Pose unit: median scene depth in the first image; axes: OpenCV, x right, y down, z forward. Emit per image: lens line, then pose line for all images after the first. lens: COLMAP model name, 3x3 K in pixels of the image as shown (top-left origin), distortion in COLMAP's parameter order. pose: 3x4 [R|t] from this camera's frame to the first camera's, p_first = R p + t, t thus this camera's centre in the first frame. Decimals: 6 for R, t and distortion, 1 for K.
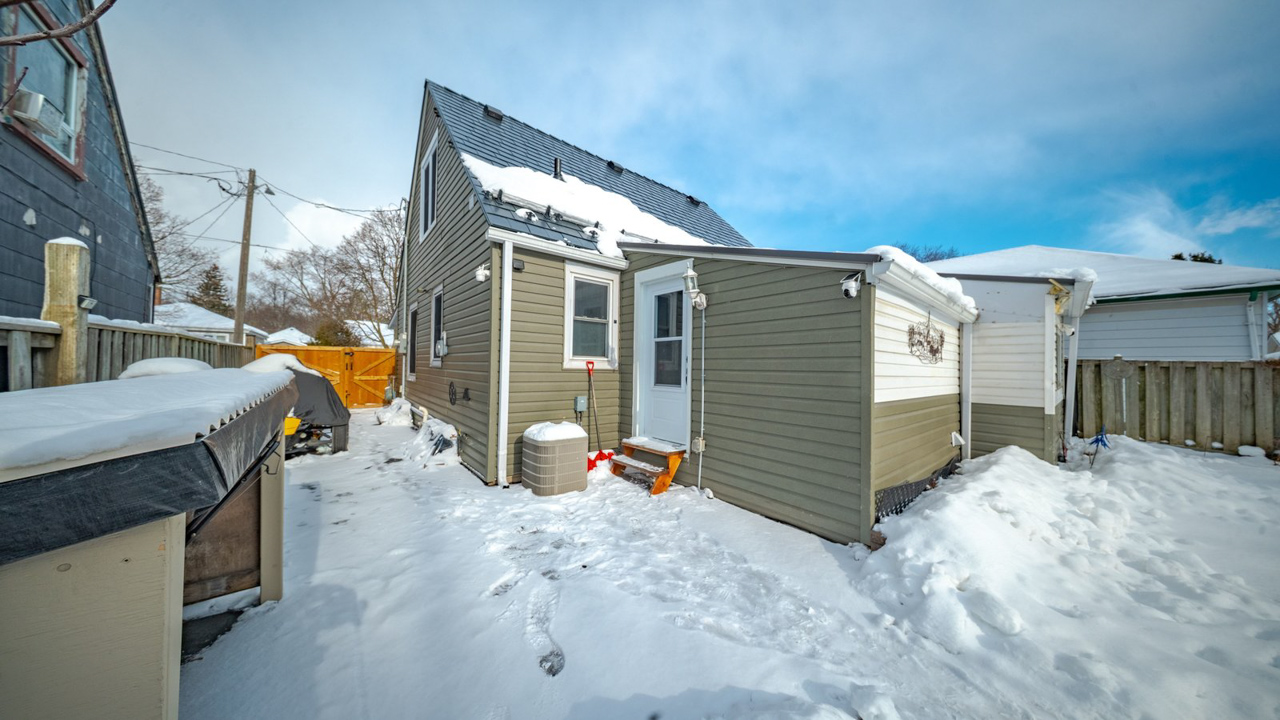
lens RADIAL K [[366.3, 0, 640.0], [0, 366.3, 360.0], [0, 0, 1]] dist [0.007875, -0.000058]
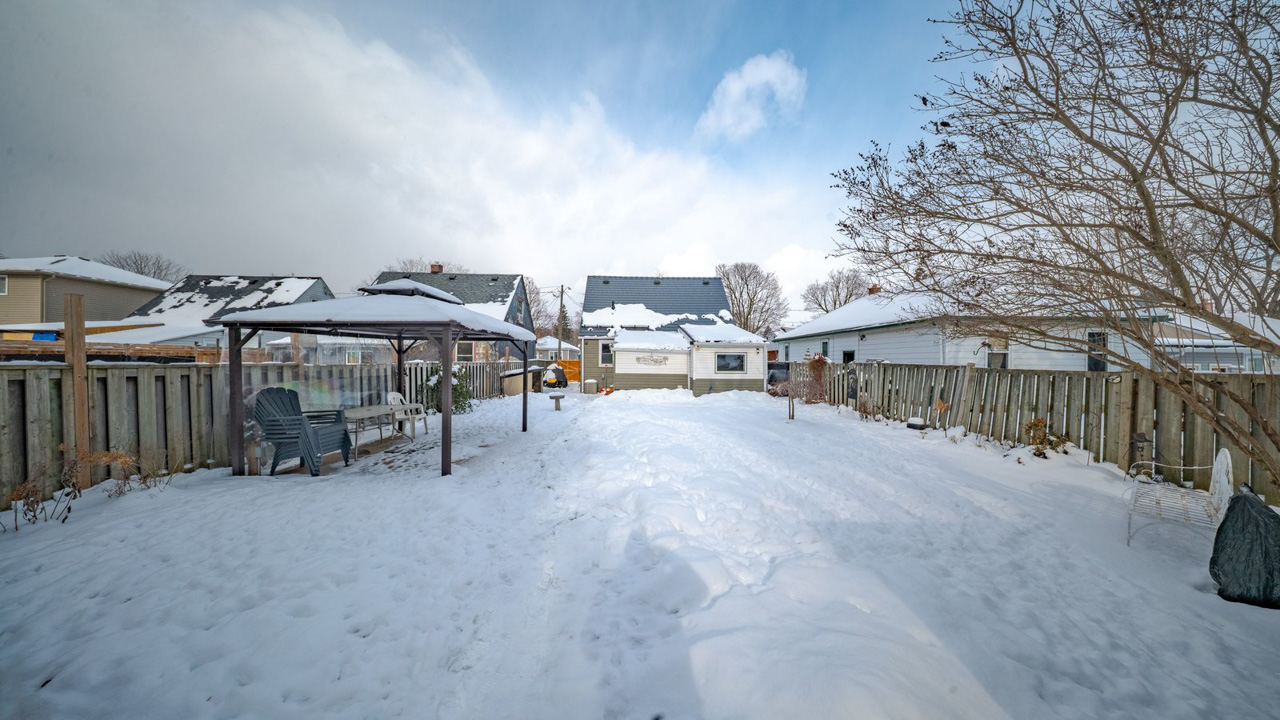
lens RADIAL K [[386.6, 0, 642.8], [0, 386.6, 365.4], [0, 0, 1]] dist [0.000680, -0.000046]
pose [[0.785250, -0.005809, -0.619151, 2.504940], [0.014954, 0.999842, 0.009585, -0.023684], [0.618998, -0.016785, 0.785213, -1.798717]]
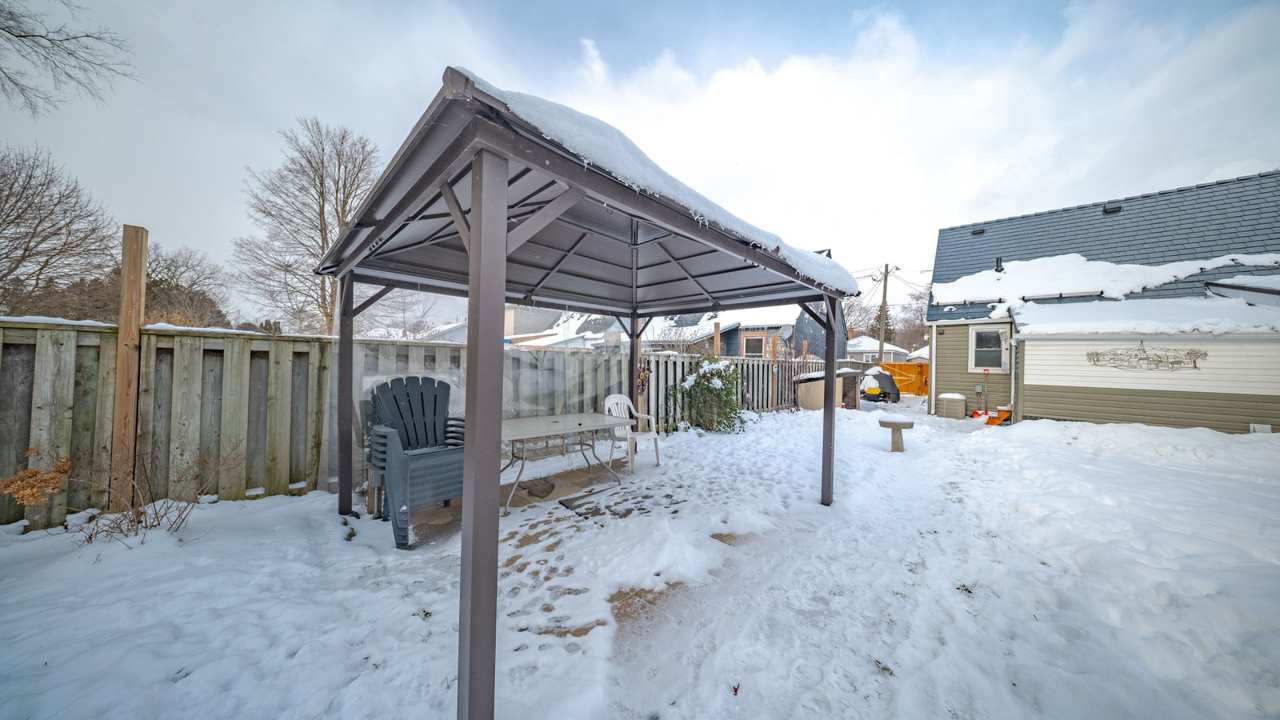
lens RADIAL K [[381.3, 0, 635.5], [0, 381.3, 357.9], [0, 0, 1]] dist [0.000005, -0.000055]
pose [[0.129898, -0.027578, -0.991144, 1.718339], [-0.008704, 0.999543, -0.028952, 0.017760], [0.991489, 0.012388, 0.129599, -1.242402]]
